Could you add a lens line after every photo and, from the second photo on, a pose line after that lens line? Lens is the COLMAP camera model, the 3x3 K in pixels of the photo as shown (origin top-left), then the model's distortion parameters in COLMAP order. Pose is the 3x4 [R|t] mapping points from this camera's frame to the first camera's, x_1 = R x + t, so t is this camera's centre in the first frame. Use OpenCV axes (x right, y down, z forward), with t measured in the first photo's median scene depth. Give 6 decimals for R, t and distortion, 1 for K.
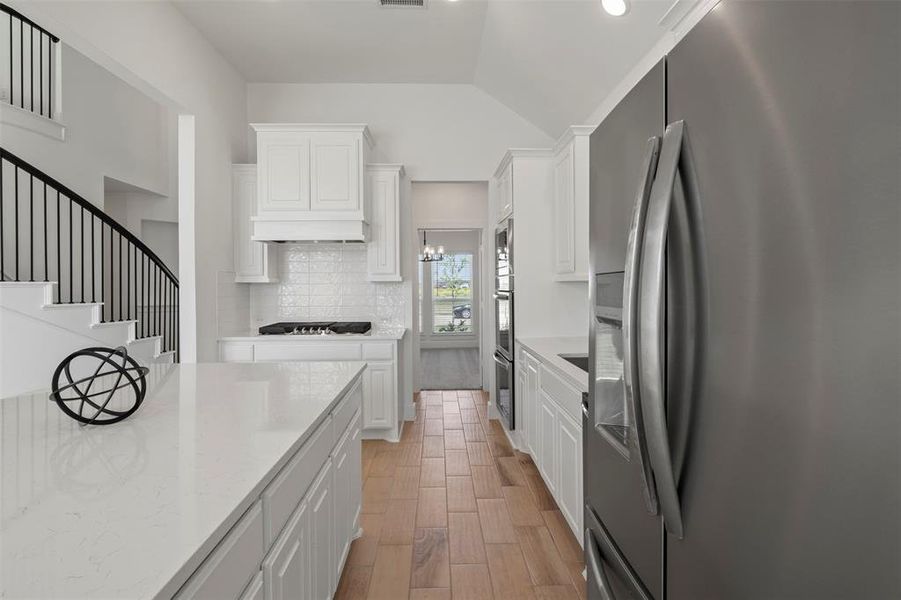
lens RADIAL K [[459.8, 0, 452.2], [0, 459.8, 286.3], [0, 0, 1]] dist [-0.006356, -0.001536]
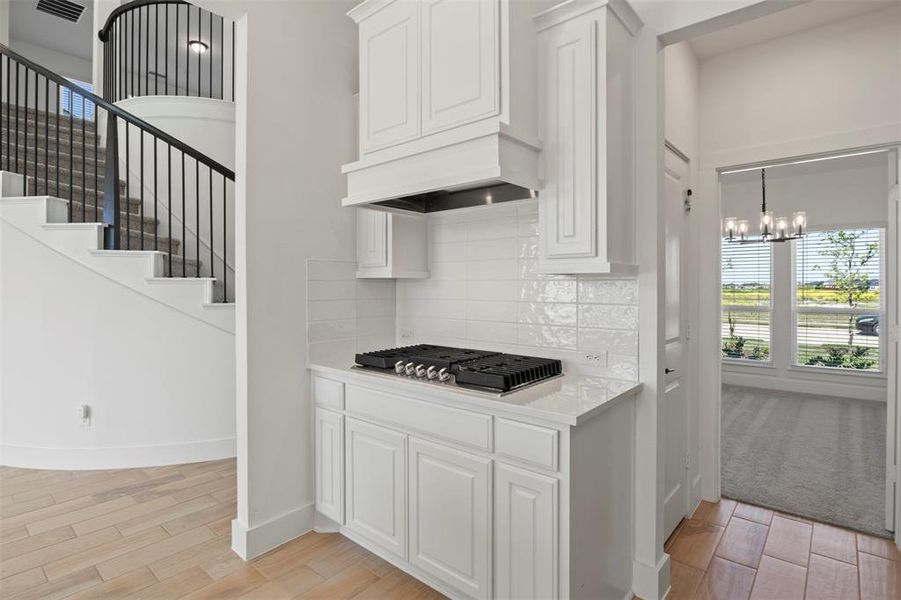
lens RADIAL K [[459.8, 0, 452.2], [0, 459.8, 286.3], [0, 0, 1]] dist [-0.006356, -0.001536]
pose [[0.742785, 0.006938, -0.669495, 0.056693], [-0.006832, 0.999973, 0.002784, 0.000414], [0.669496, 0.002506, 0.742812, 0.569956]]
